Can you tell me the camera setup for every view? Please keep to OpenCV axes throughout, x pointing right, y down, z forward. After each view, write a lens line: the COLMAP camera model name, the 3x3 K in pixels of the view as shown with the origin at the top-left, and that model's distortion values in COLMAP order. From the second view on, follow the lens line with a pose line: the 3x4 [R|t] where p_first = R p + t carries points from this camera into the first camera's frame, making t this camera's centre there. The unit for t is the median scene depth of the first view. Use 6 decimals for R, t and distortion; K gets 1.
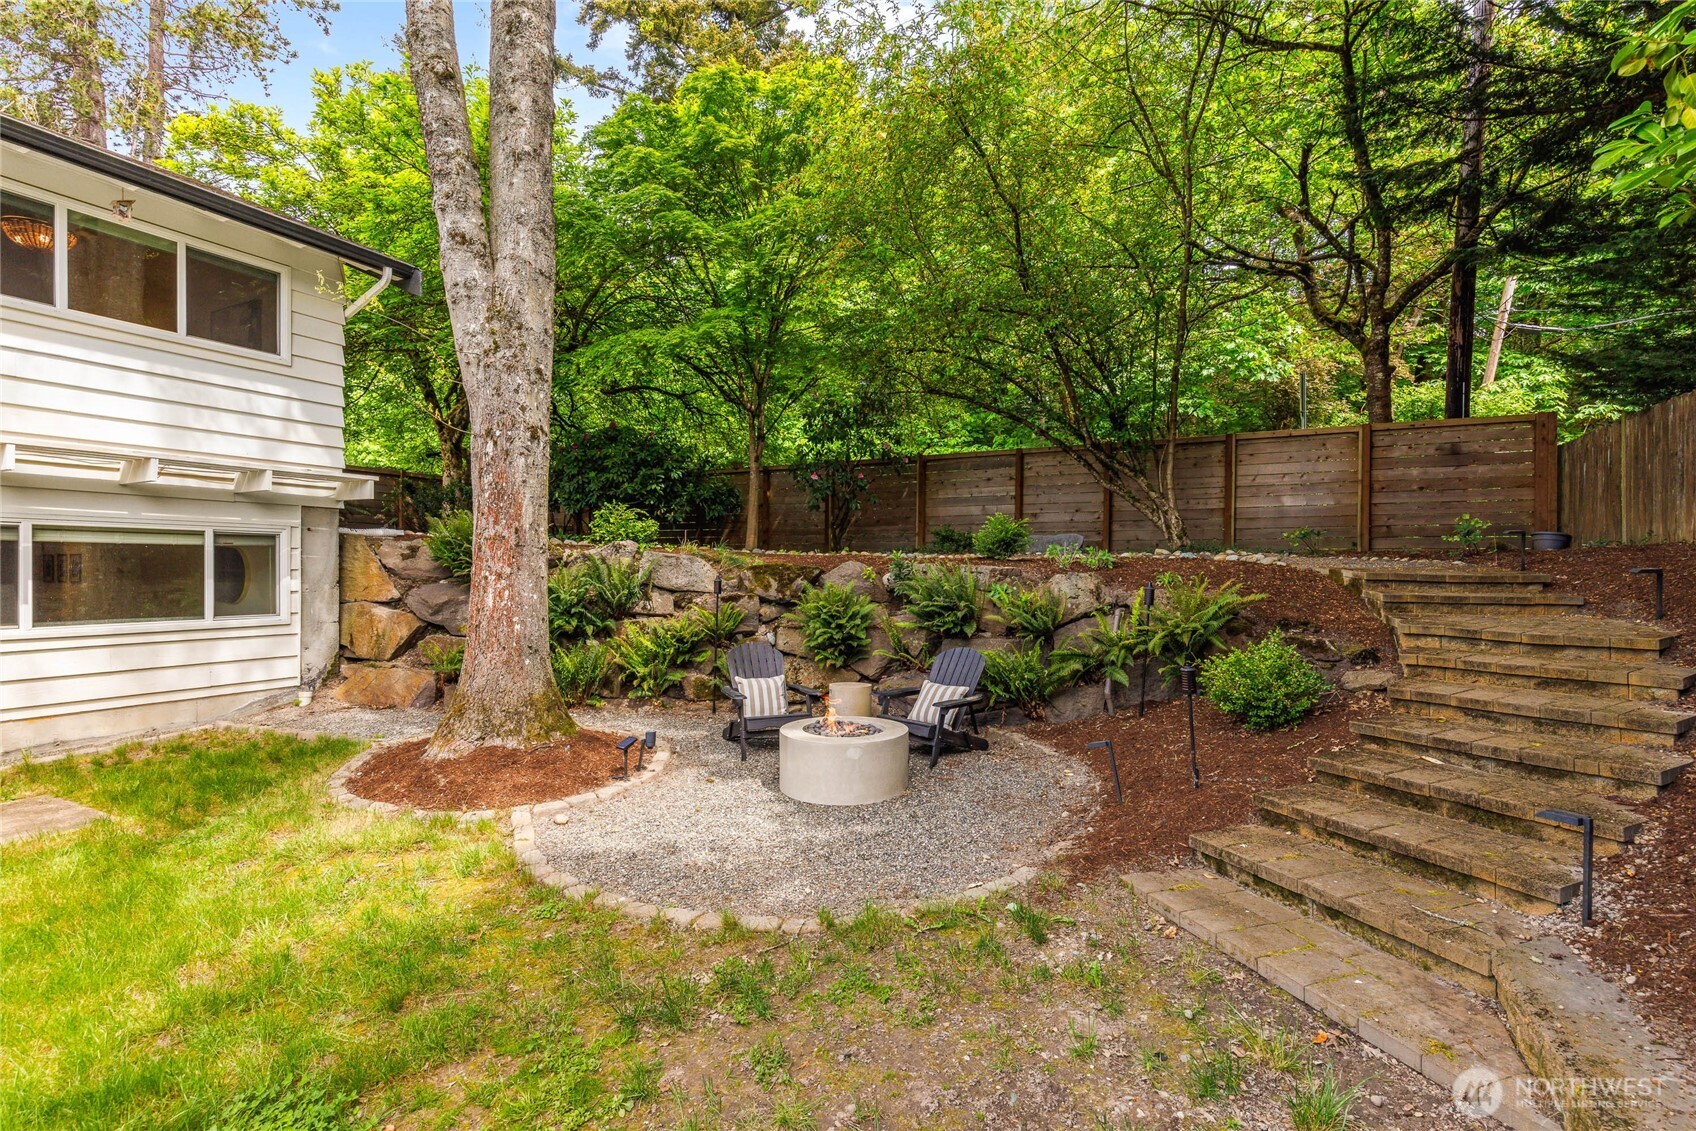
lens RADIAL K [[771.8, 0, 852.1], [0, 771.8, 571.6], [0, 0, 1]] dist [0.001655, -0.000071]
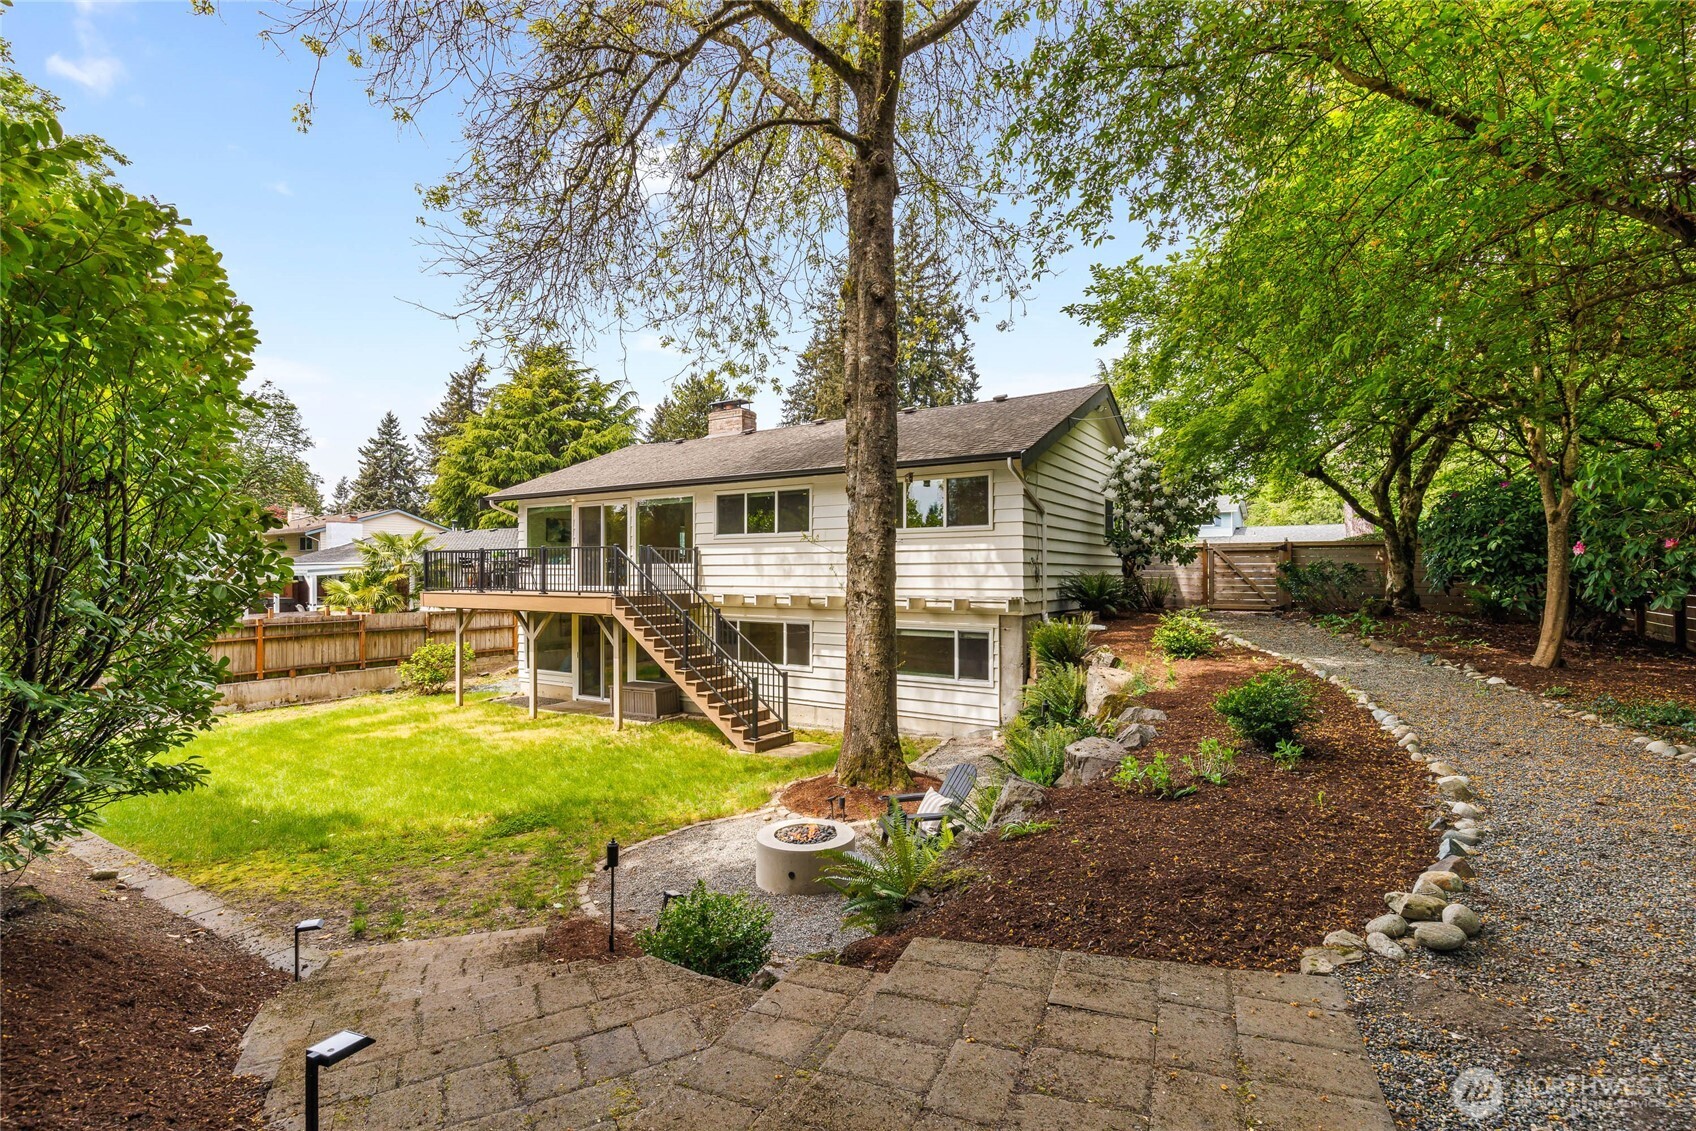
lens RADIAL K [[771.8, 0, 851.4], [0, 771.8, 571.3], [0, 0, 1]] dist [0.001655, -0.000071]
pose [[-0.068331, -0.011815, -0.997593, 0.846860], [0.005959, 0.999907, -0.012251, -0.145922], [0.997645, -0.006782, -0.068254, 0.745514]]
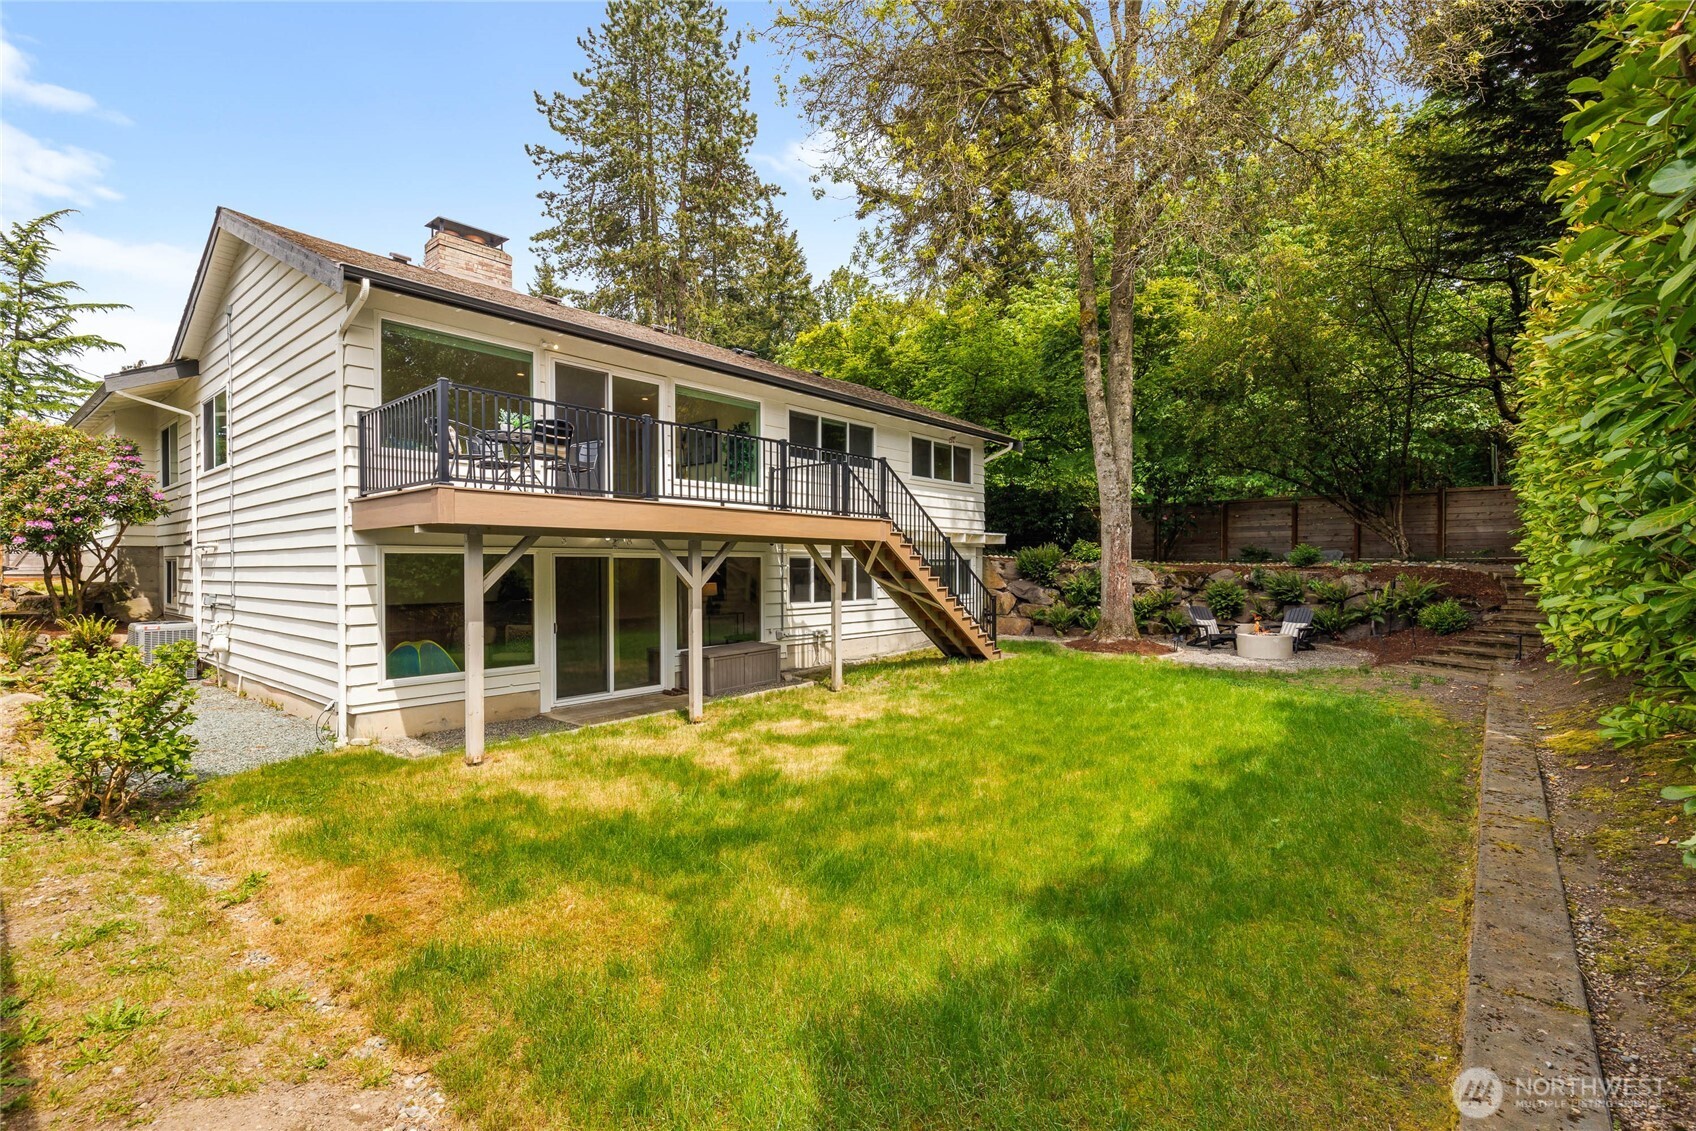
lens RADIAL K [[771.8, 0, 844.2], [0, 771.8, 571.3], [0, 0, 1]] dist [0.001655, -0.000071]
pose [[0.974436, -0.007965, -0.224525, -0.657263], [0.009112, 0.999950, 0.004074, -0.031082], [0.224481, -0.006016, 0.974460, -1.530565]]
